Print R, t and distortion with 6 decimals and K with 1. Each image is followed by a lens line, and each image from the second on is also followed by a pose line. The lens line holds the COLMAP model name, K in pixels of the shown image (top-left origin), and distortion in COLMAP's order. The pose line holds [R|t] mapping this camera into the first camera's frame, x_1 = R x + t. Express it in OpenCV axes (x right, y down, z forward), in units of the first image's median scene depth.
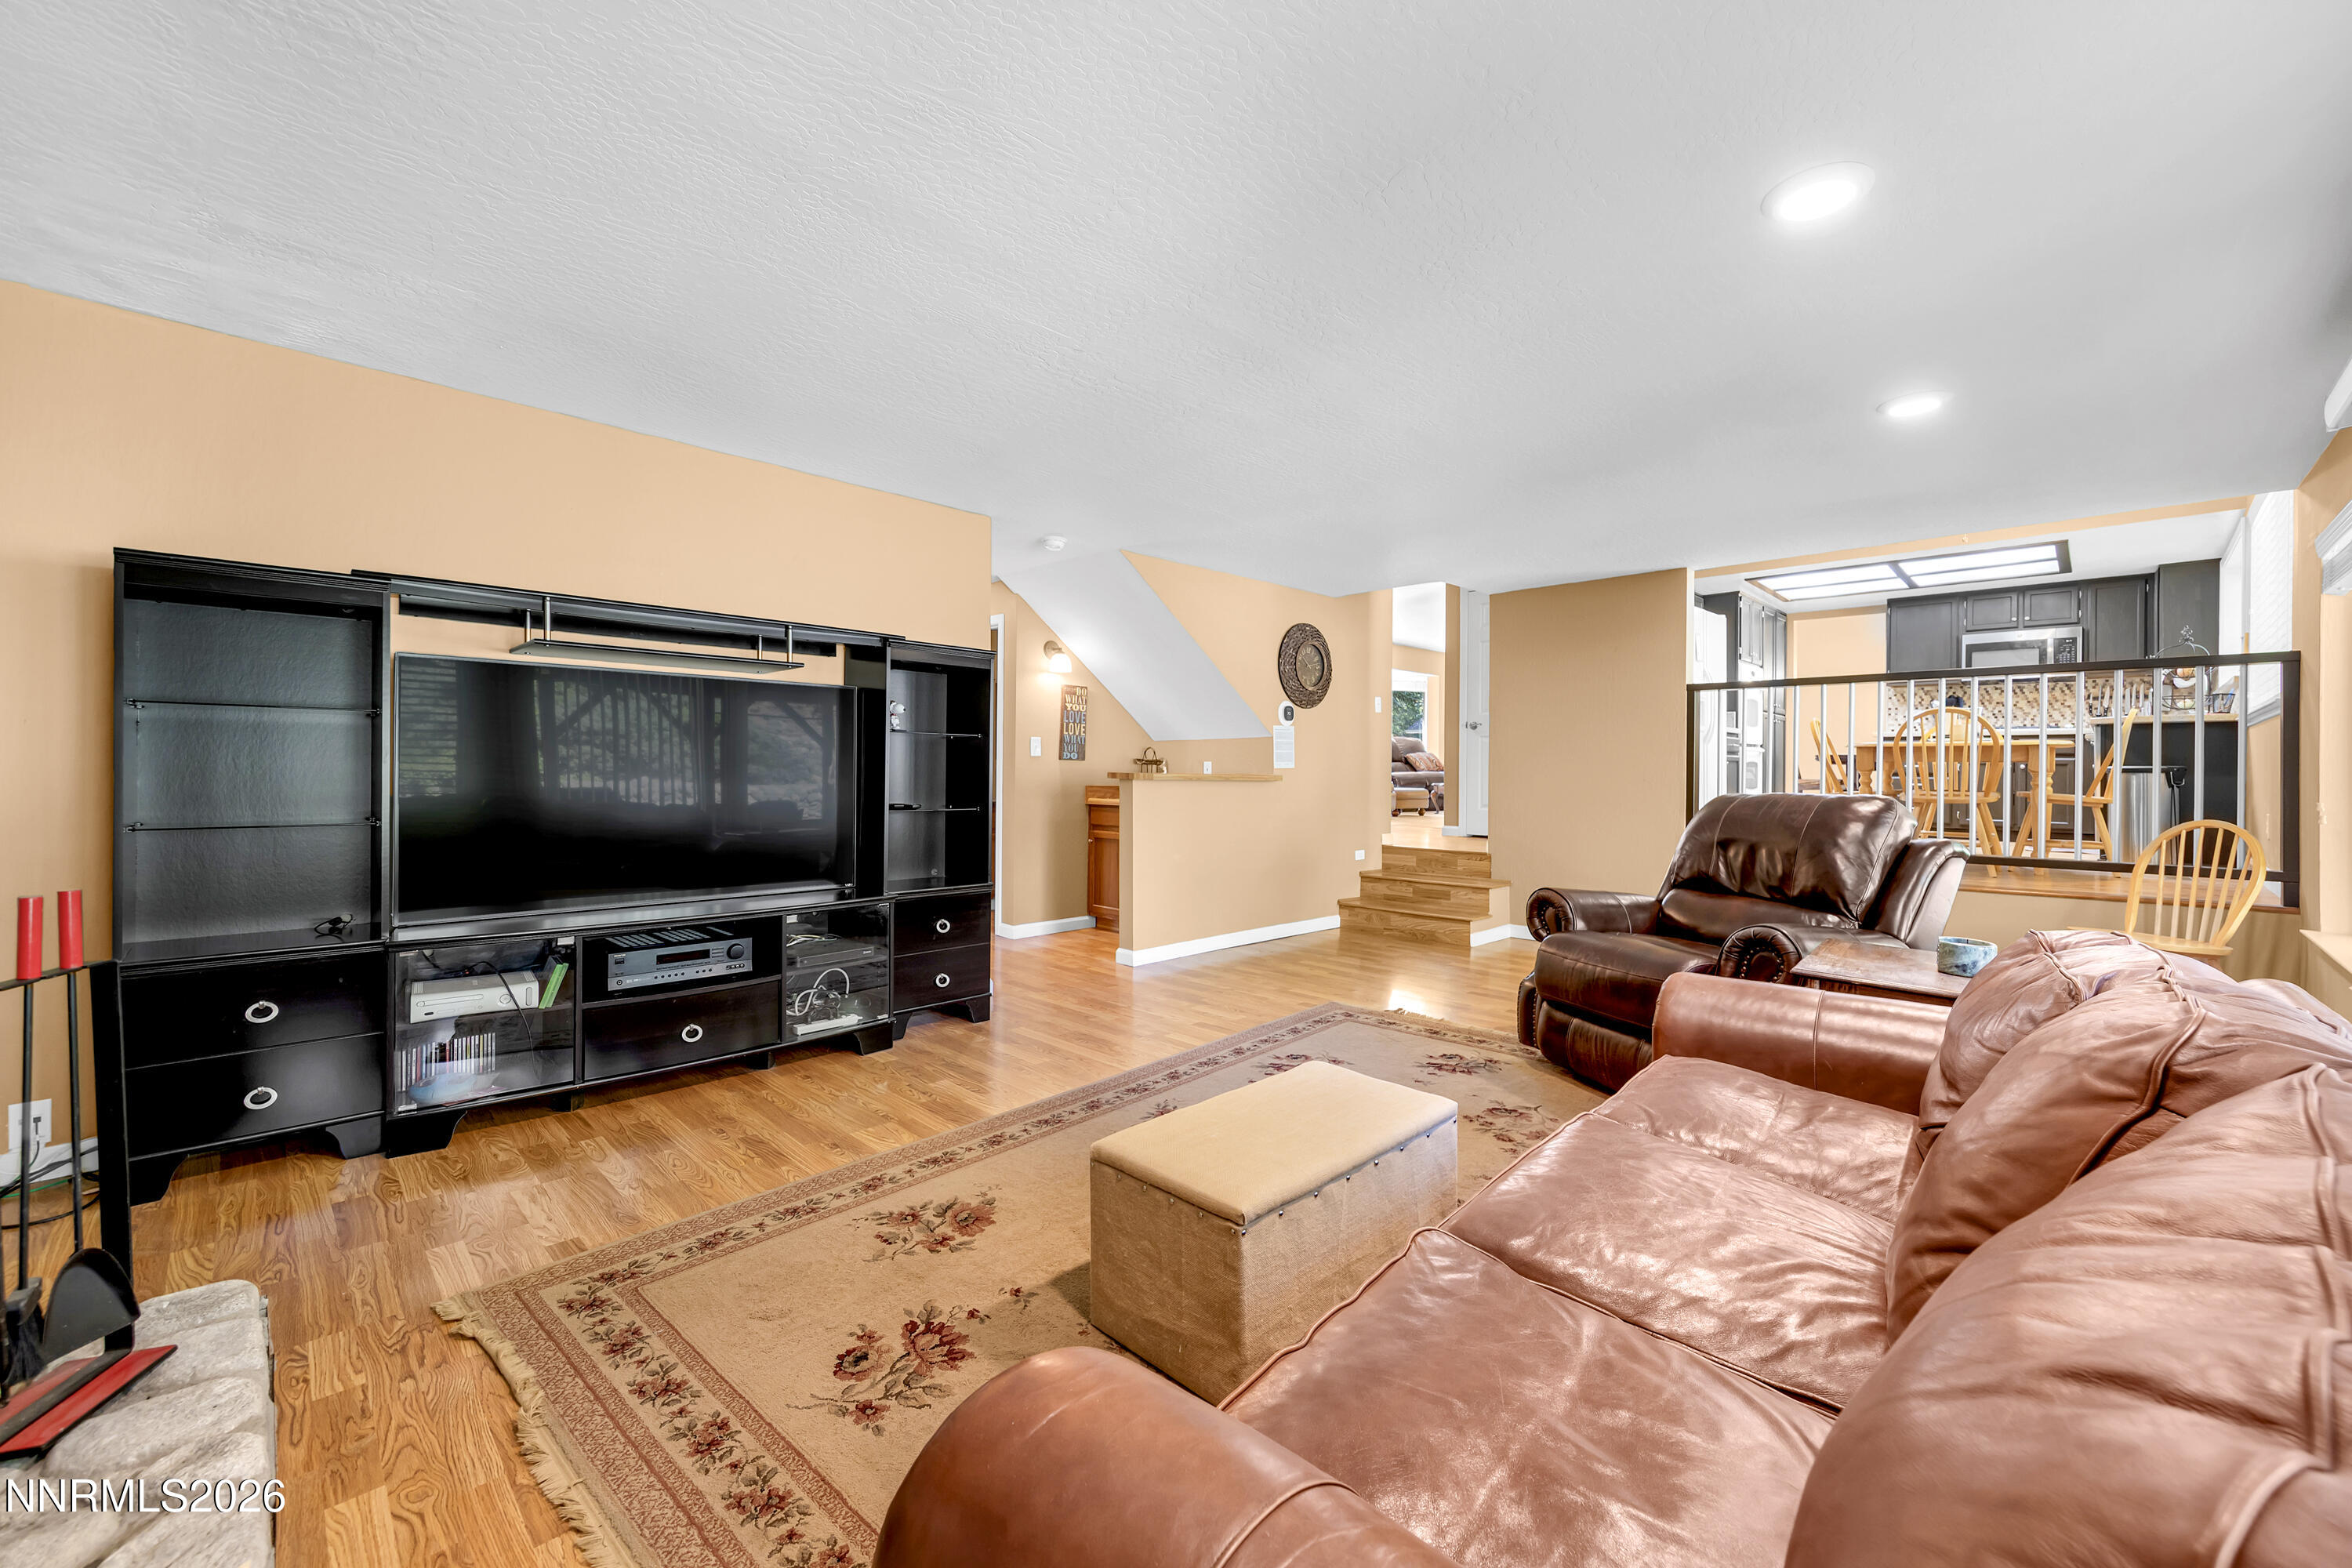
lens RADIAL K [[927.8, 0, 1183.0], [0, 927.8, 769.6], [0, 0, 1]] dist [0.001526, 0.000021]
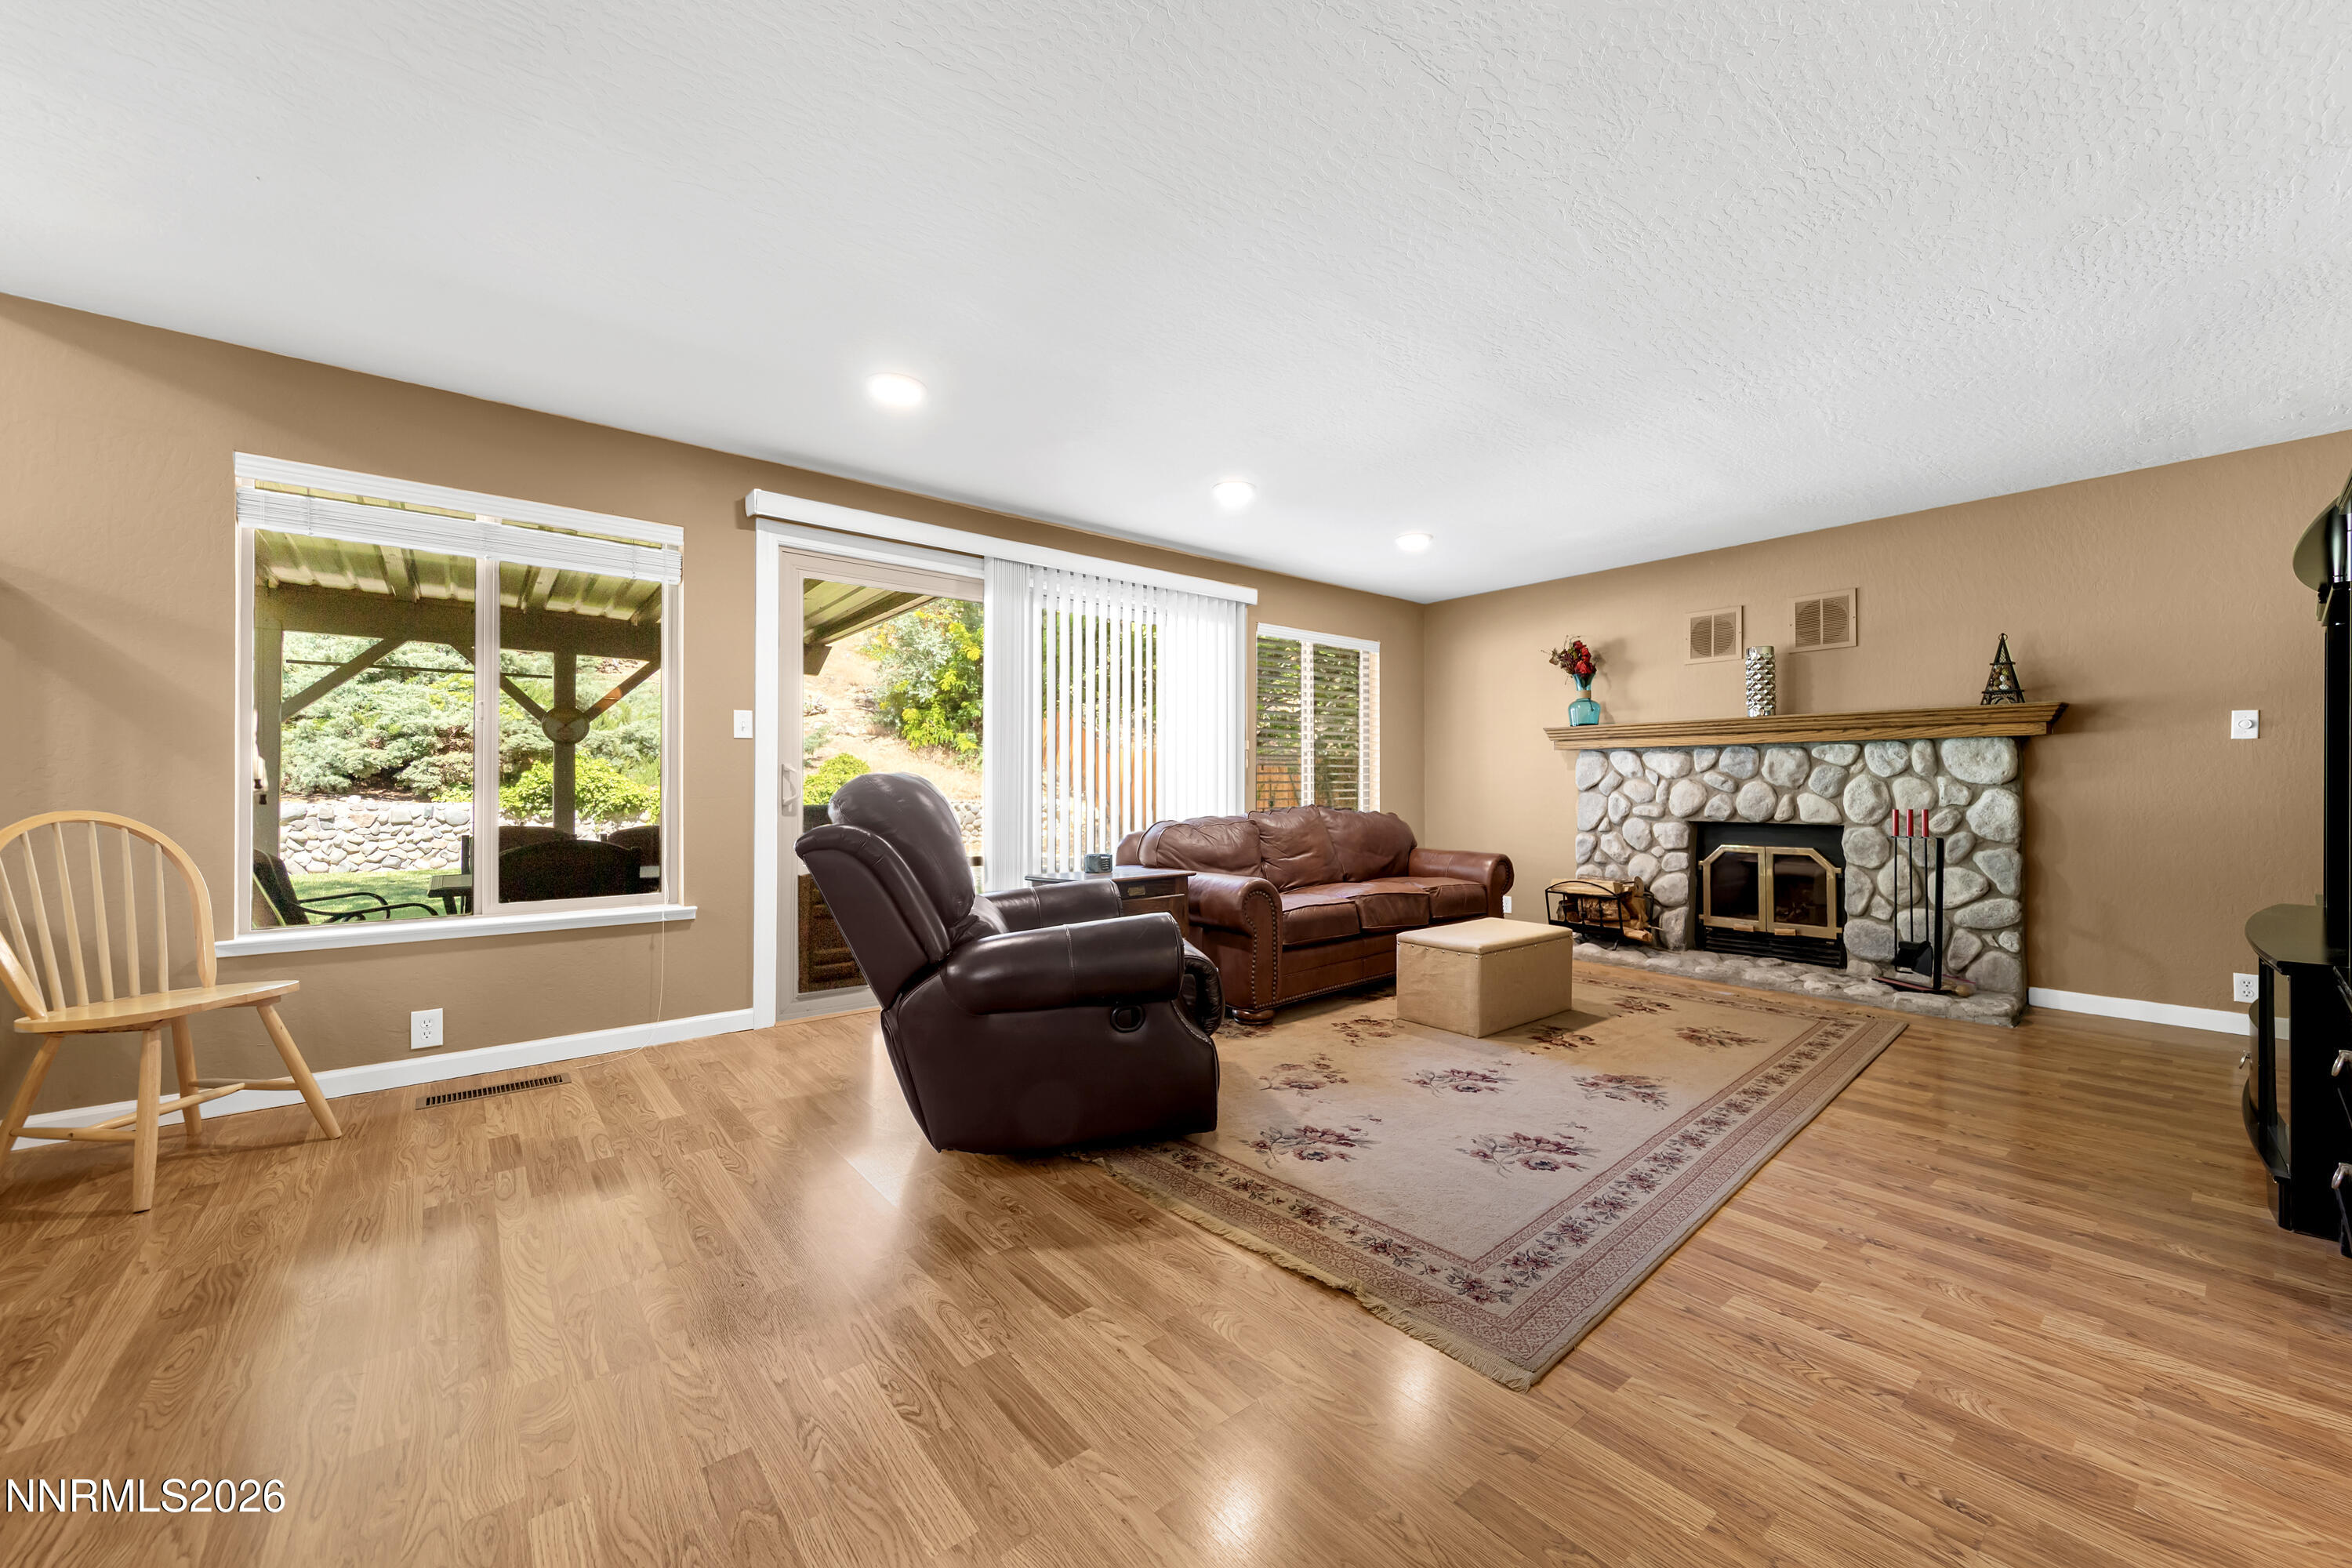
lens RADIAL K [[902.7, 0, 1197.4], [0, 902.7, 777.4], [0, 0, 1]] dist [0.000433, -0.000175]
pose [[-0.996456, -0.004739, 0.083984, 0.310951], [-0.005382, 0.999958, -0.007431, 0.031461], [-0.083945, -0.007857, -0.996439, 1.633203]]
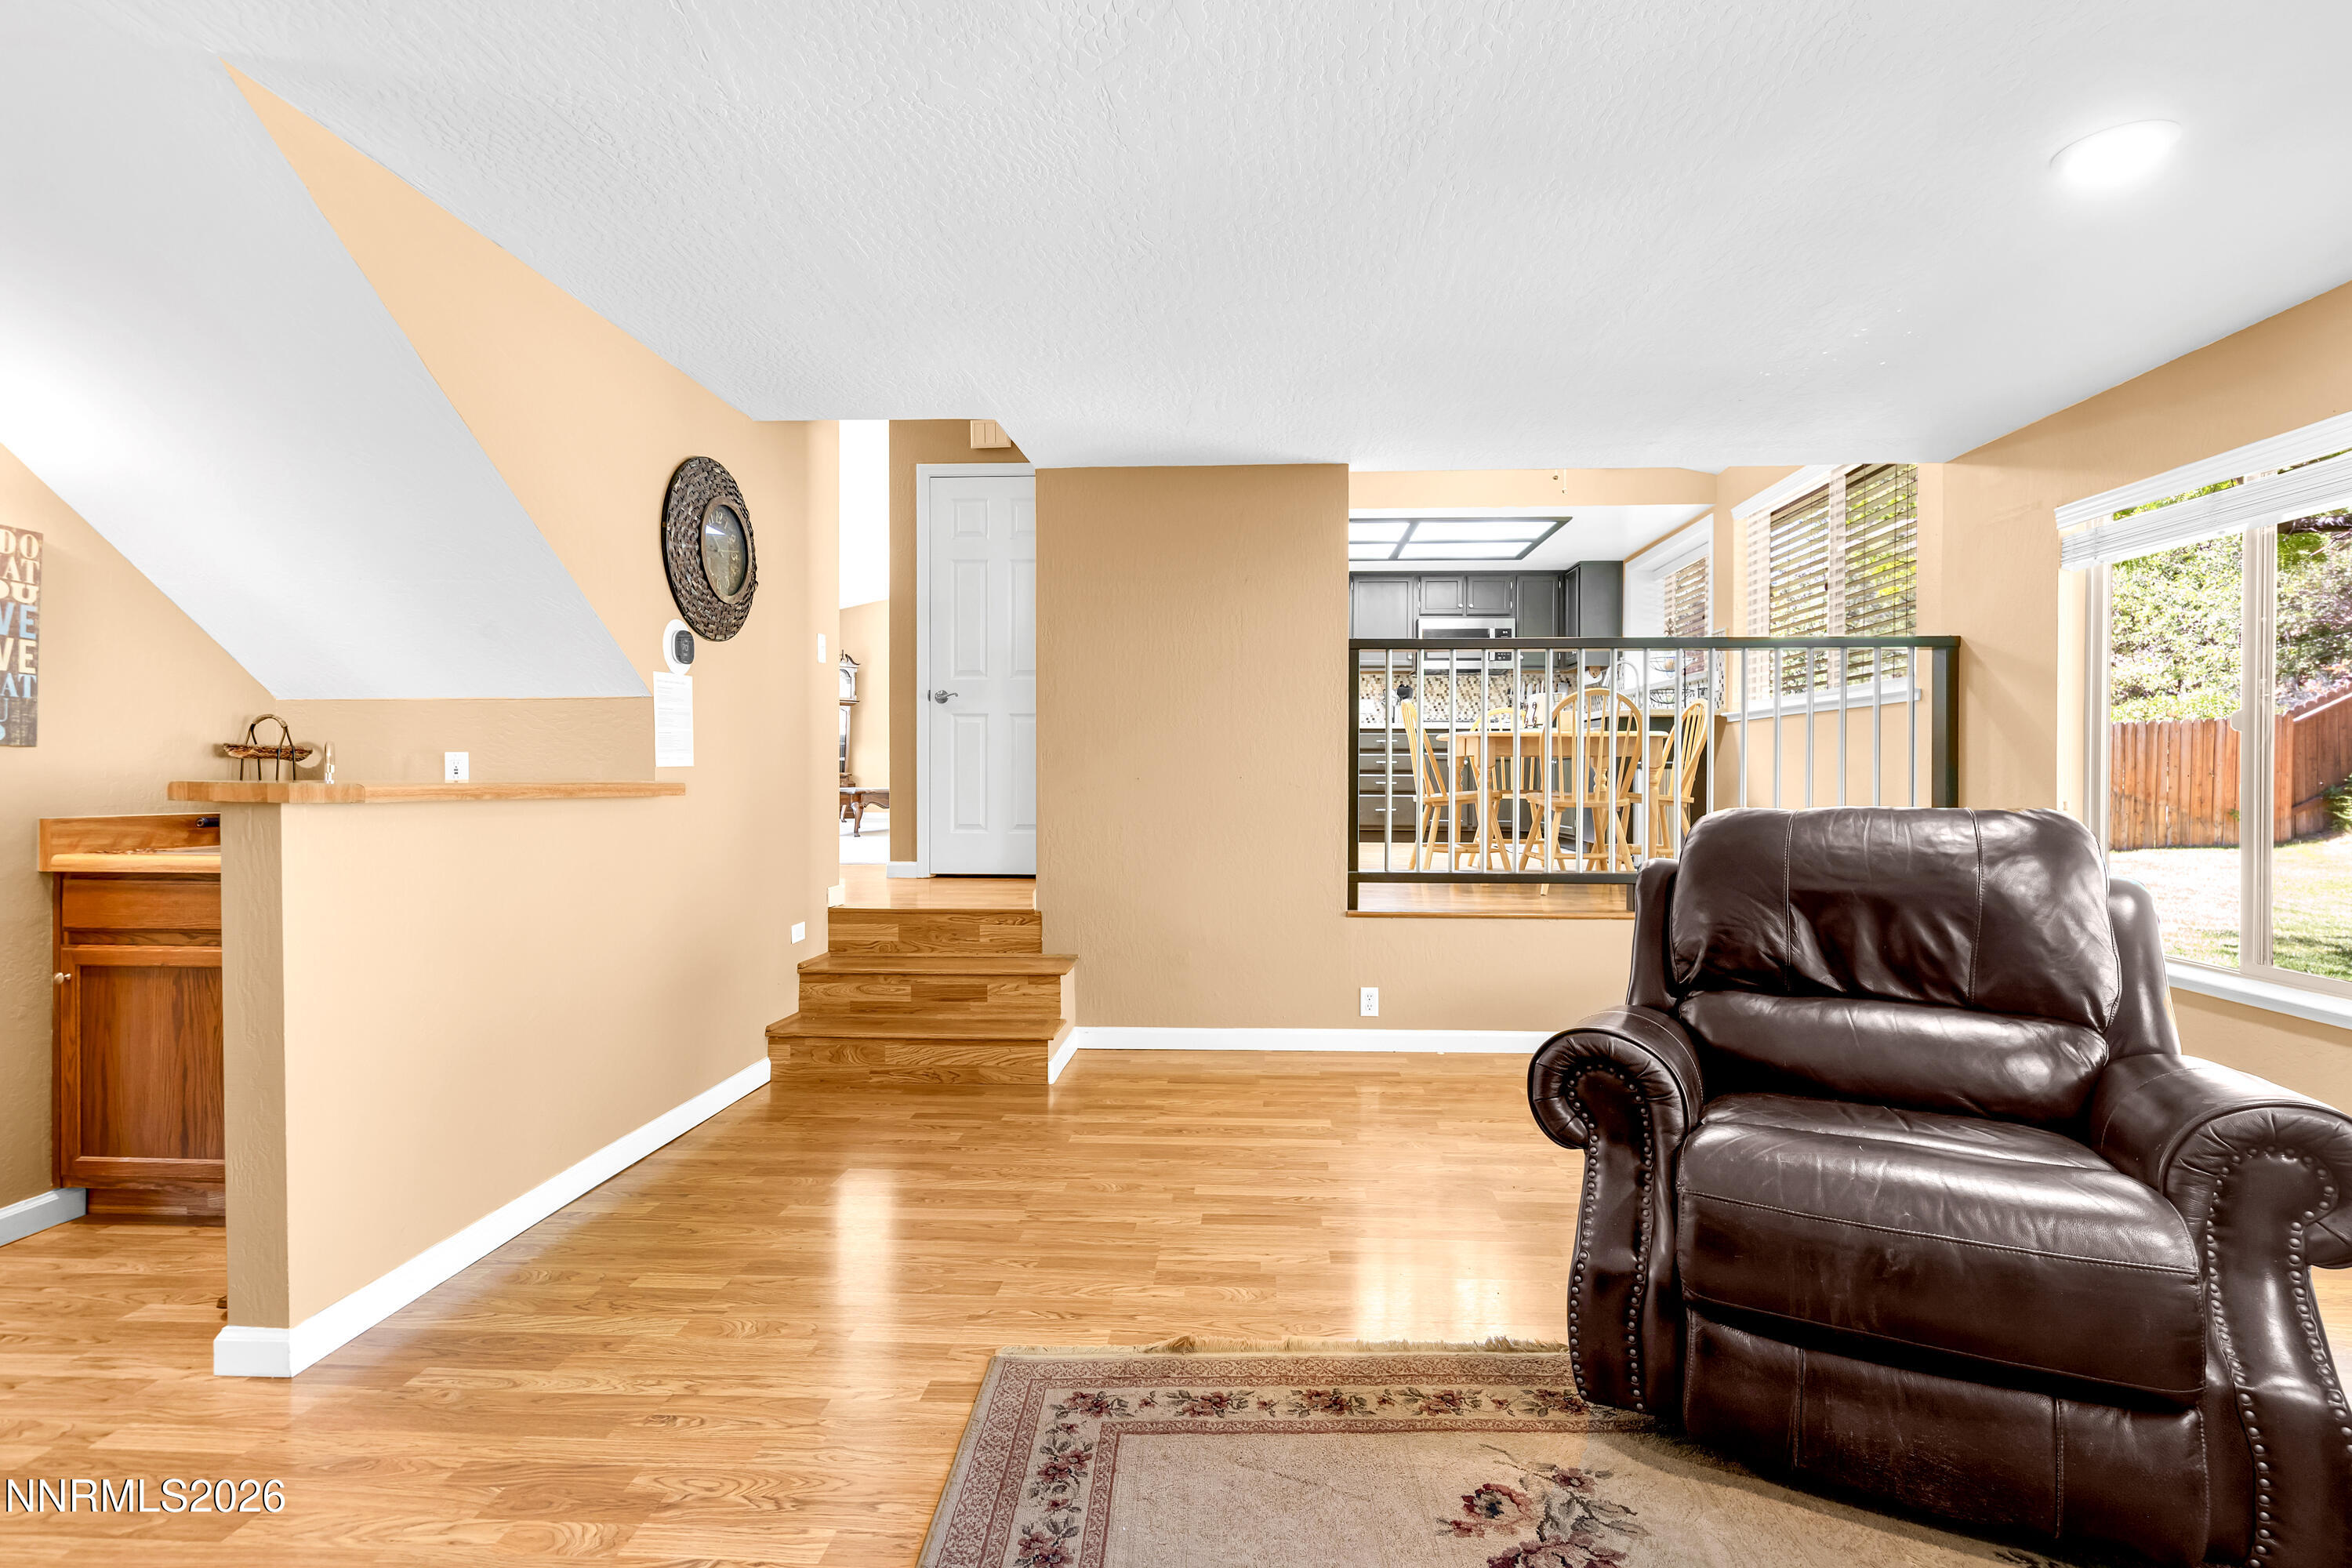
lens RADIAL K [[1114.6, 0, 1200.9], [0, 1114.6, 782.0], [0, 0, 1]] dist [0.006512, 0.000347]
pose [[0.745849, -0.012145, 0.666004, -0.107982], [0.004348, 0.999901, 0.013365, -0.000511], [-0.666101, -0.007073, 0.745828, 0.711031]]
